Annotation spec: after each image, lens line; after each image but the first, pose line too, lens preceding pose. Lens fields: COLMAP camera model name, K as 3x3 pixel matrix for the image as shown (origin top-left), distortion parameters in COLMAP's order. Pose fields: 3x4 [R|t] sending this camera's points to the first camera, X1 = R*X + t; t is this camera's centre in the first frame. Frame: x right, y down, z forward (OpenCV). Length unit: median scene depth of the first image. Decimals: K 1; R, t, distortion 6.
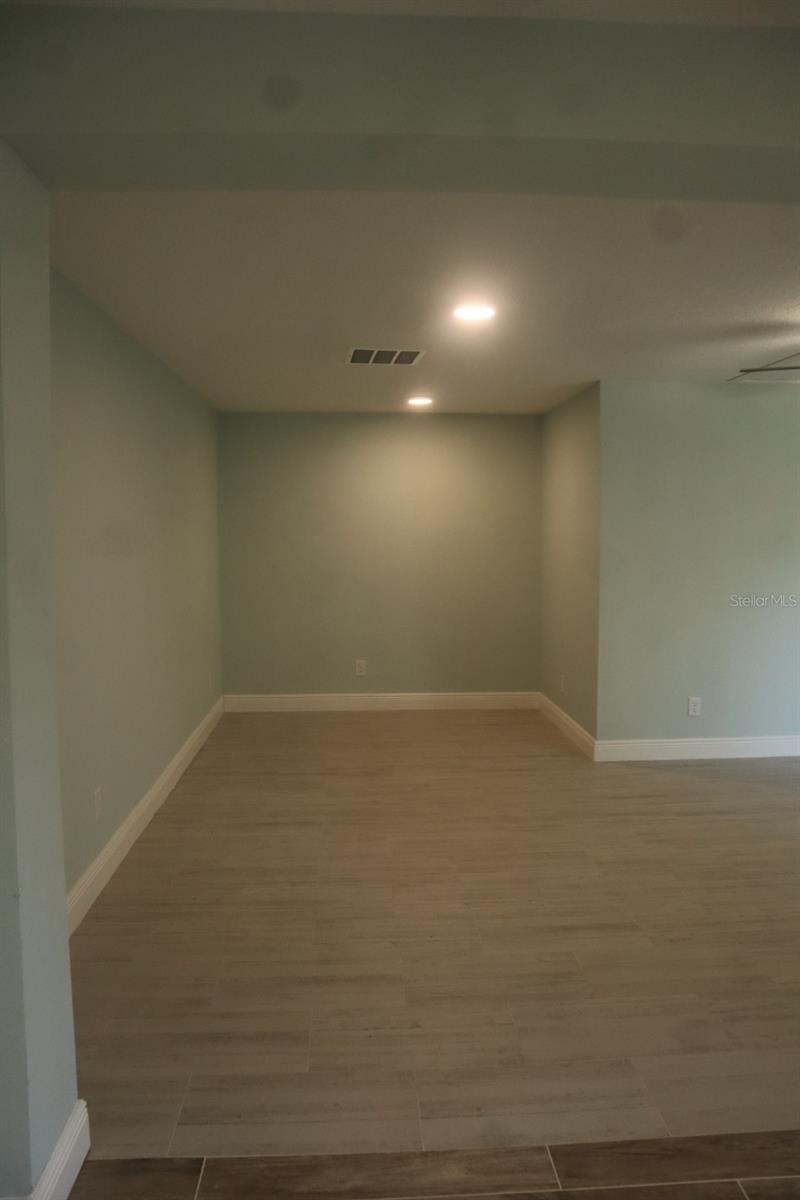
lens RADIAL K [[830.0, 0, 400.0], [0, 830.0, 600.0], [0, 0, 1]] dist [-0.130776, 0.080891]
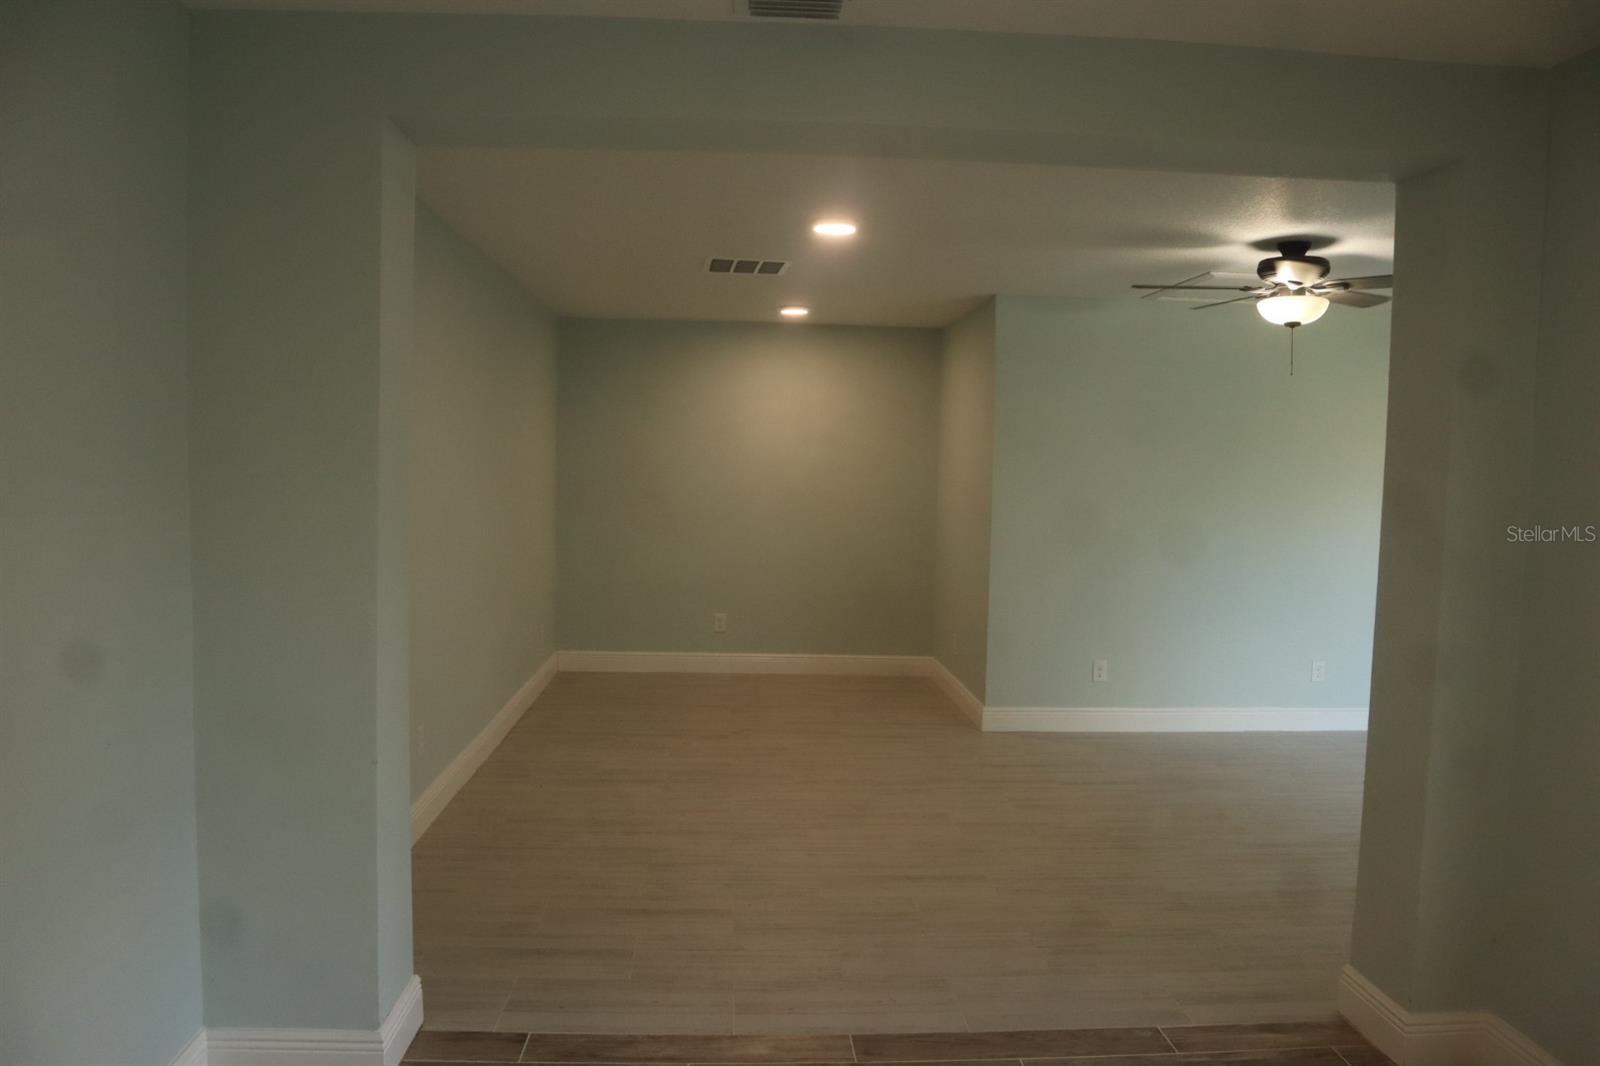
lens RADIAL K [[1106.7, 0, 800.0], [0, 1106.7, 533.0], [0, 0, 1]] dist [-0.130776, 0.080891]
pose [[0.999730, 0.022797, 0.004396, 0.071996], [-0.022694, 0.999497, -0.022135, 0.037010], [-0.004899, 0.022030, 0.999745, -0.345835]]
